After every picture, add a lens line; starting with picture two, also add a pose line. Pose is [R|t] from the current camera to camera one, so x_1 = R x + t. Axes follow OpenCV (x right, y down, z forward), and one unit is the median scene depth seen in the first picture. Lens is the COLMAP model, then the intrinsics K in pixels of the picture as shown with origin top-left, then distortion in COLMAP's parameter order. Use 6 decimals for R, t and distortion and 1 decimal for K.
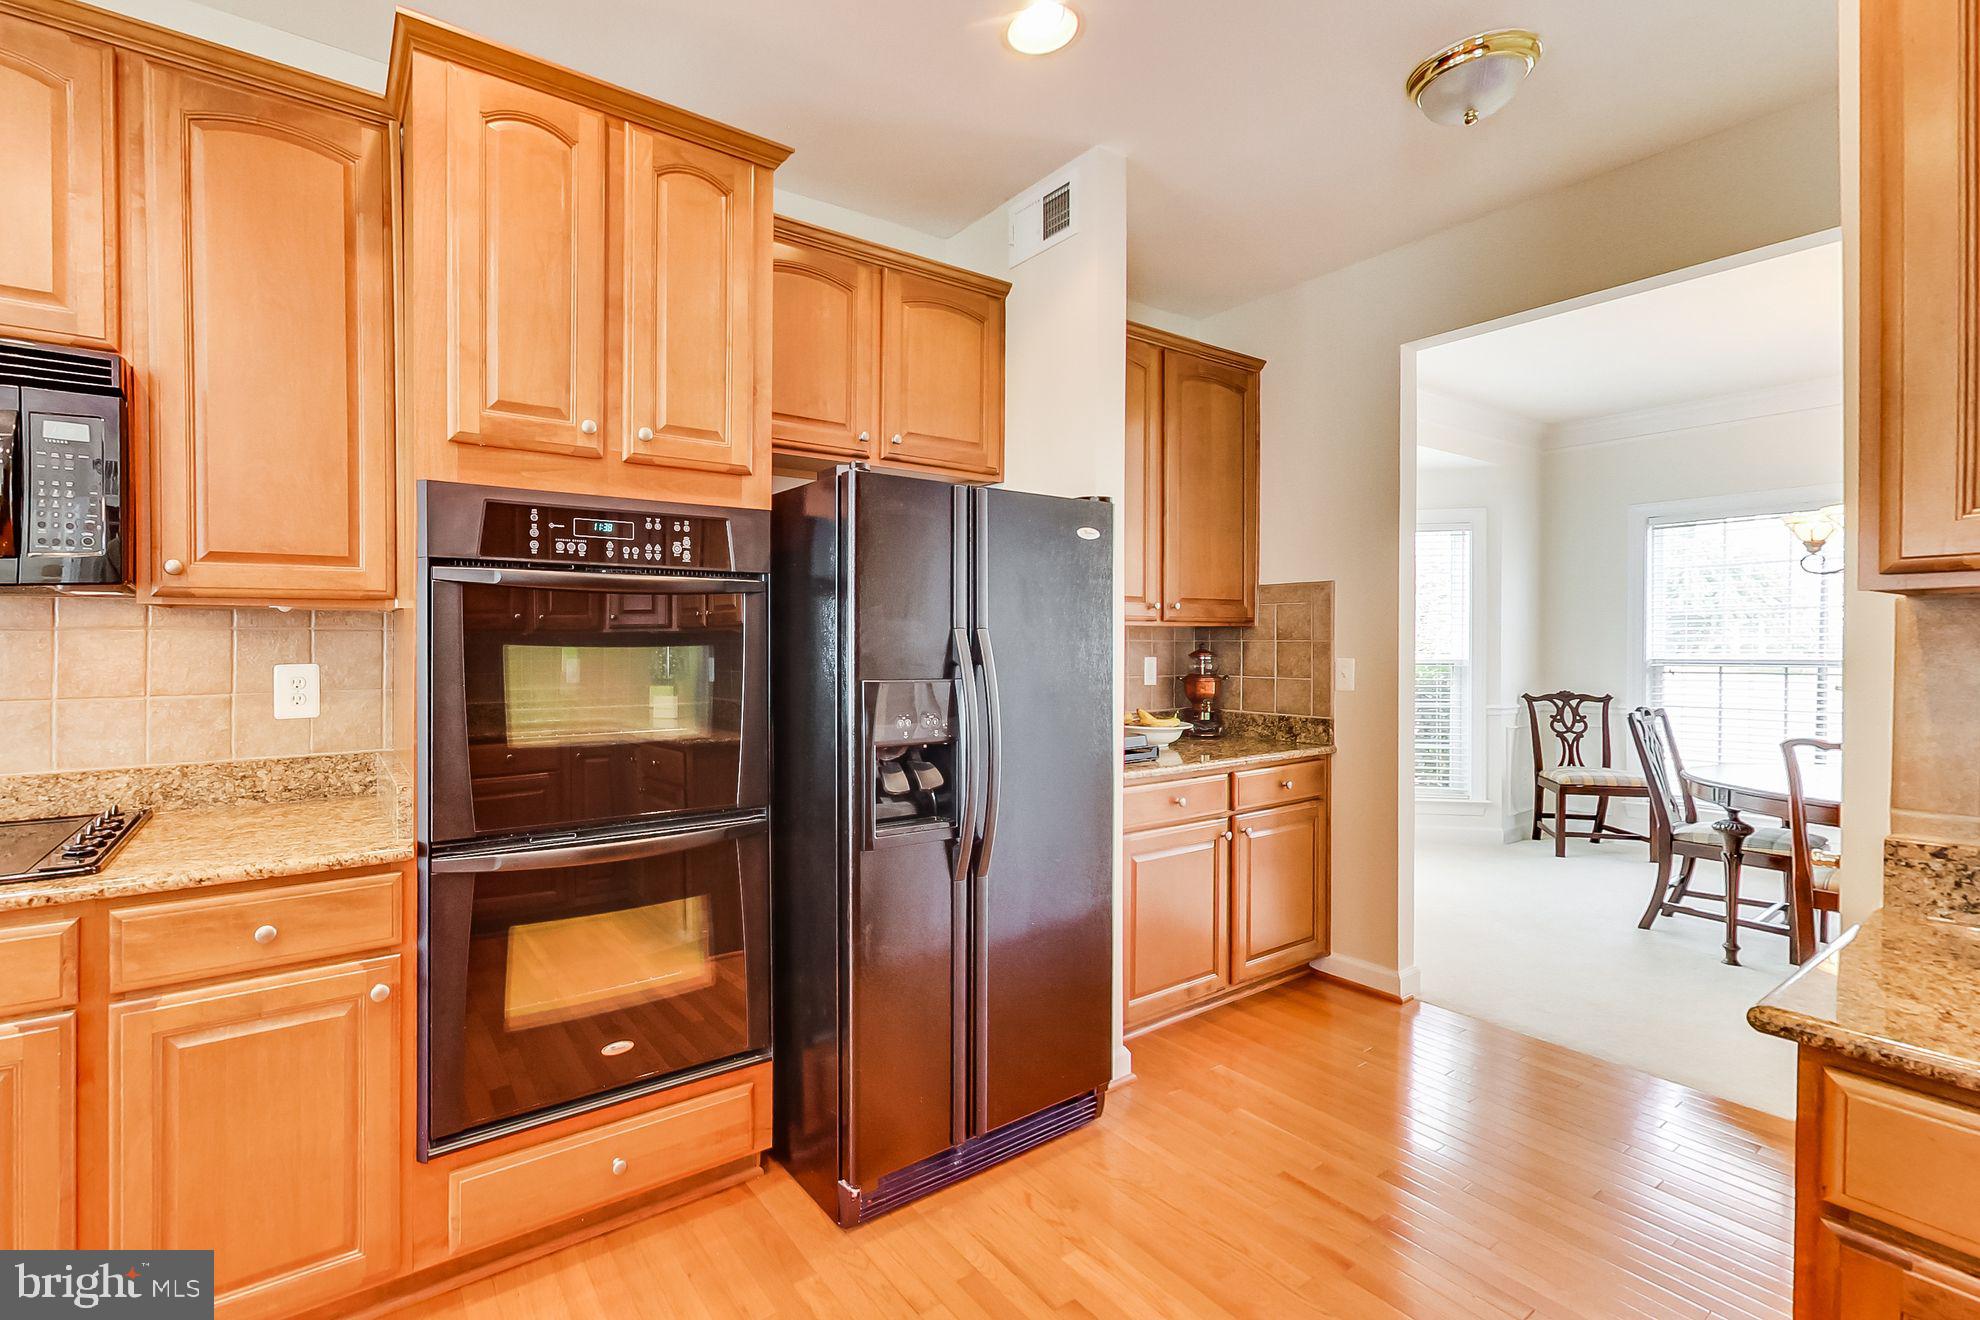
lens RADIAL K [[839.4, 0, 862.8], [0, 839.4, 634.1], [0, 0, 1]] dist [0.005146, 0.000527]
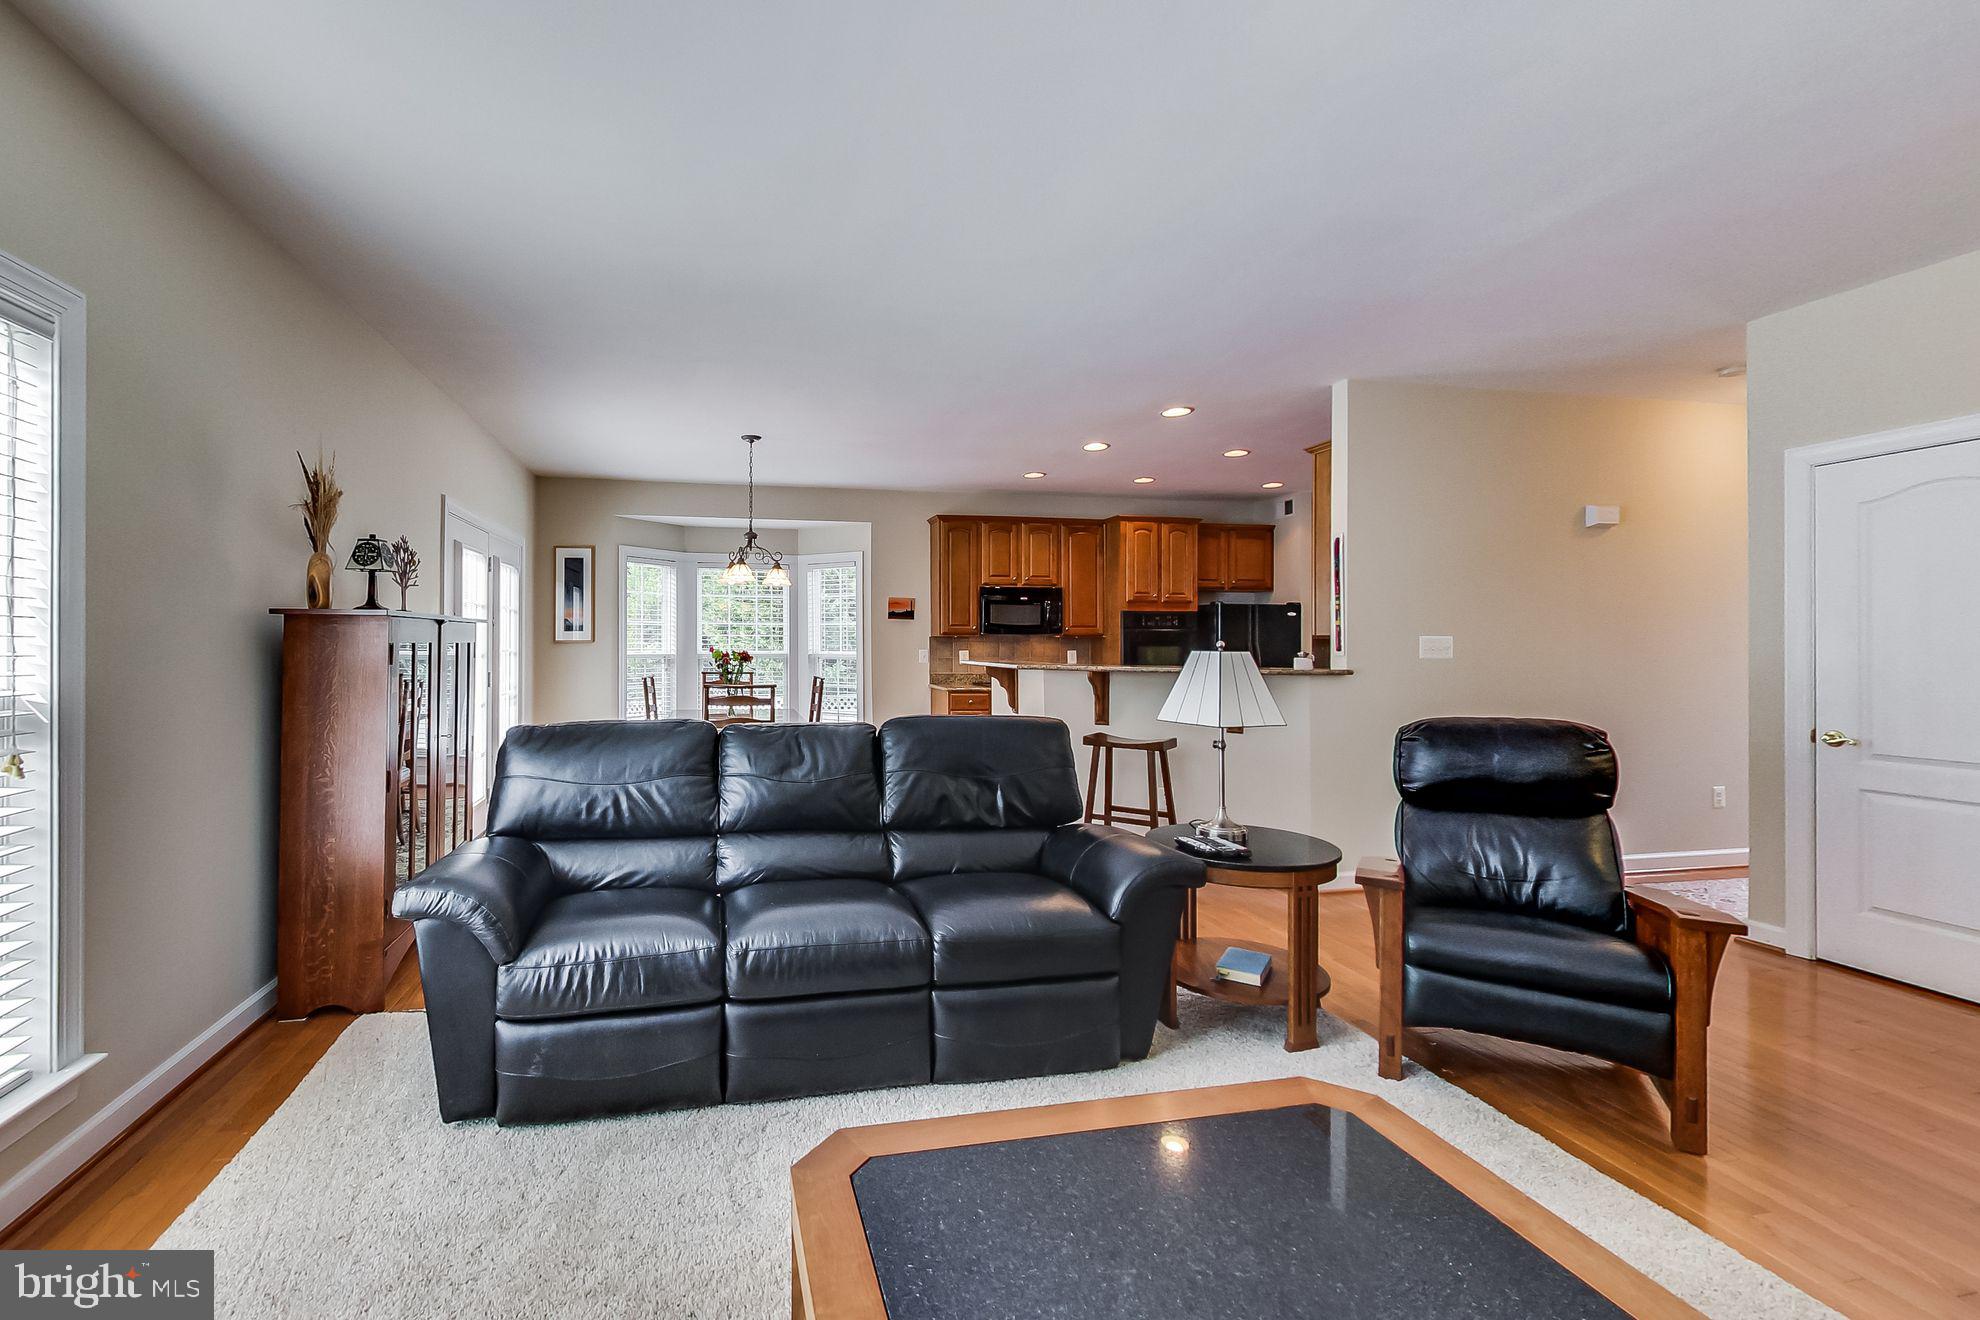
lens RADIAL K [[875.7, 0, 900.2], [0, 875.7, 639.8], [0, 0, 1]] dist [-0.004027, -0.001053]
pose [[0.935520, -0.001585, -0.353271, 0.012530], [0.001837, 0.999998, 0.000377, -0.006837], [0.353270, -0.001002, 0.935521, -1.187438]]
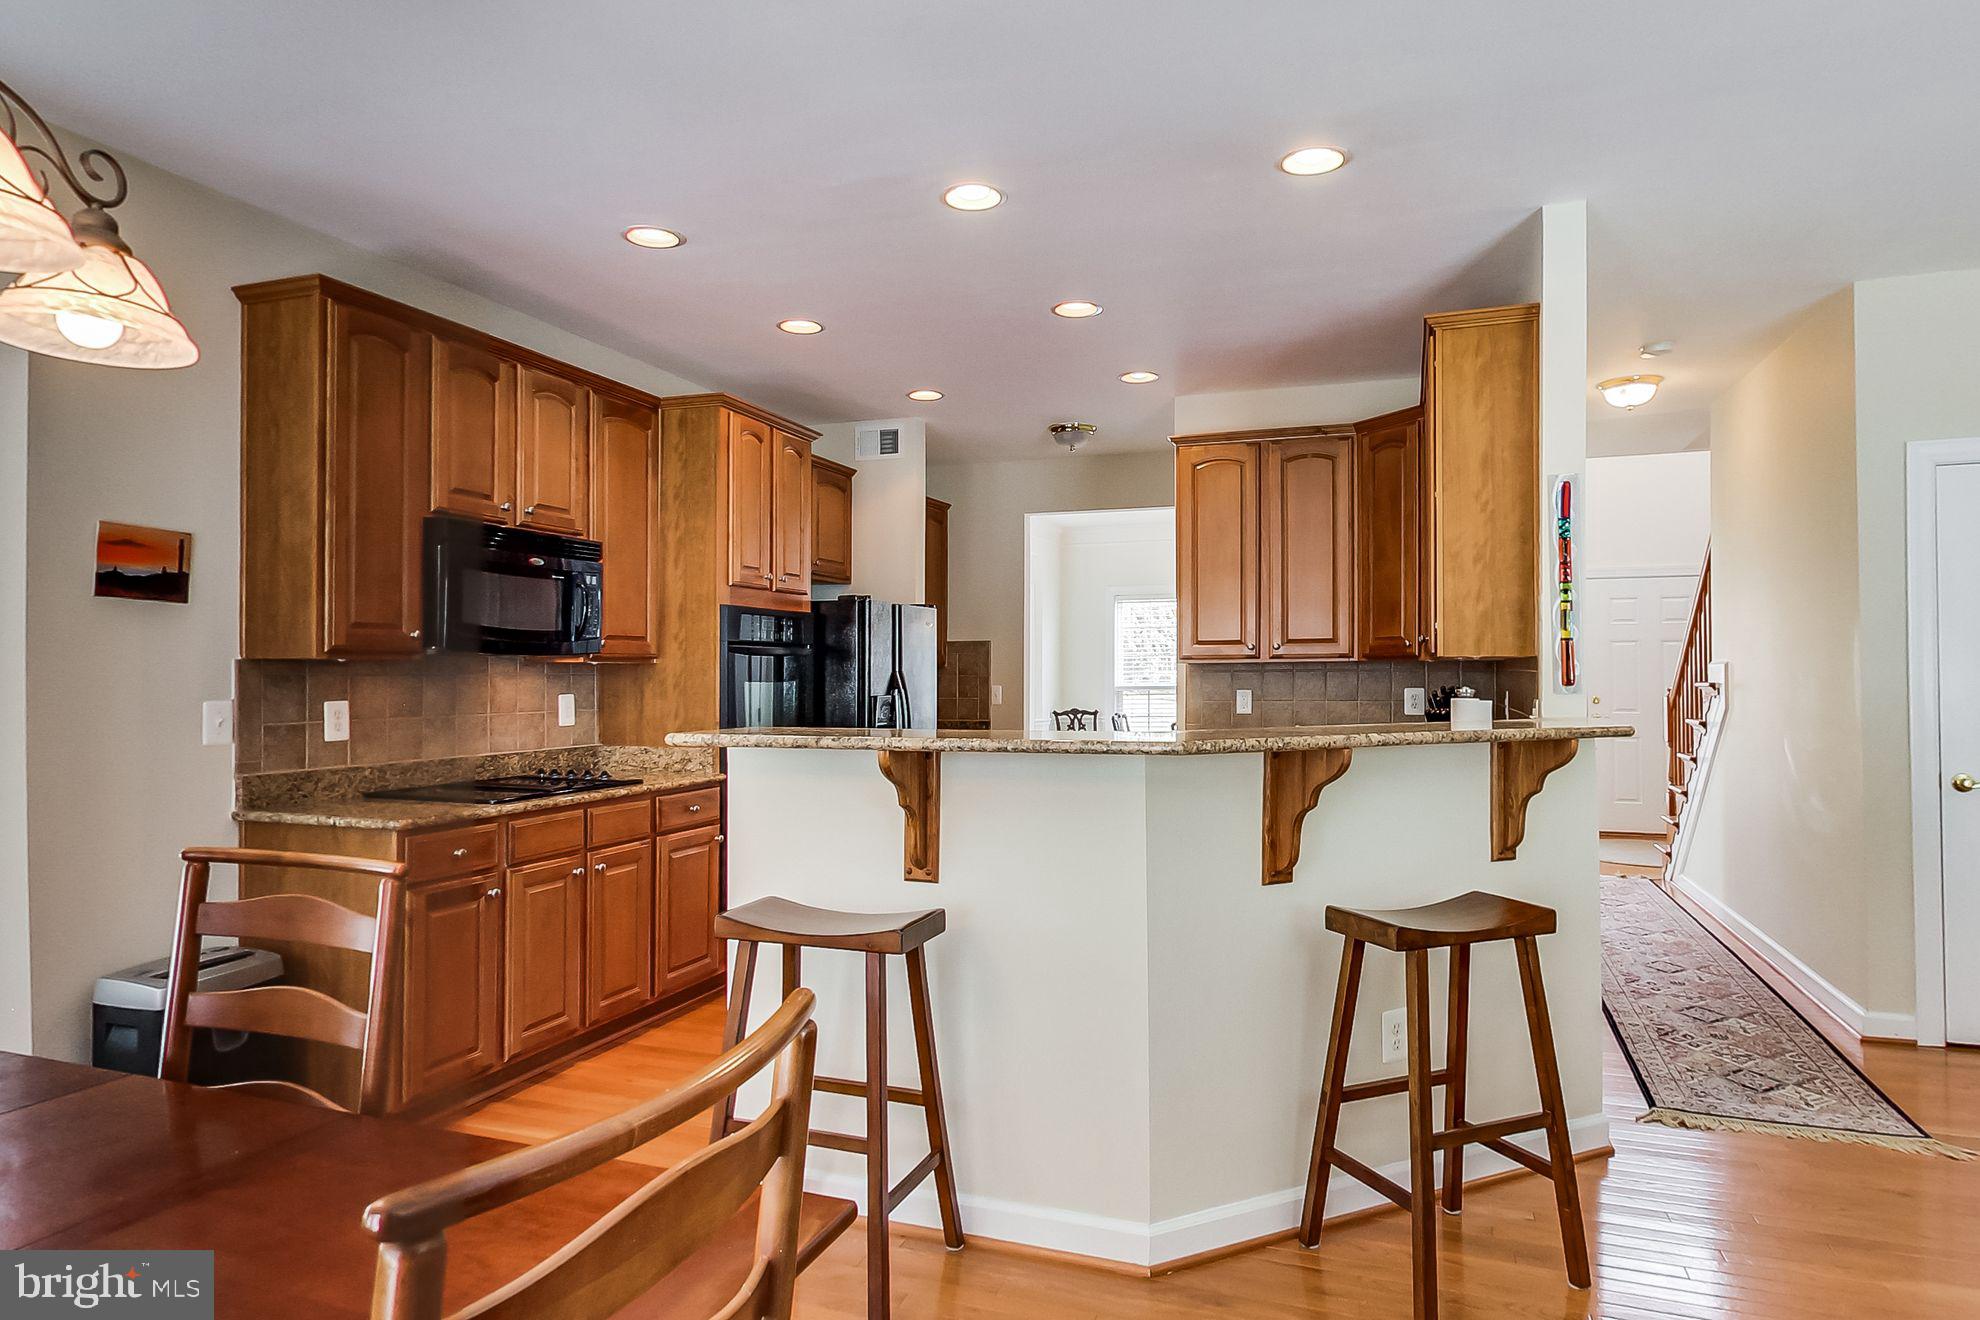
lens RADIAL K [[1144.8, 0, 1000.2], [0, 1144.8, 644.9], [0, 0, 1]] dist [-0.021162, 0.002808]
pose [[0.787410, 0.009688, 0.616354, -0.515965], [0.001043, 0.999854, -0.017049, -0.008714], [-0.616429, 0.014067, 0.787285, -0.507048]]
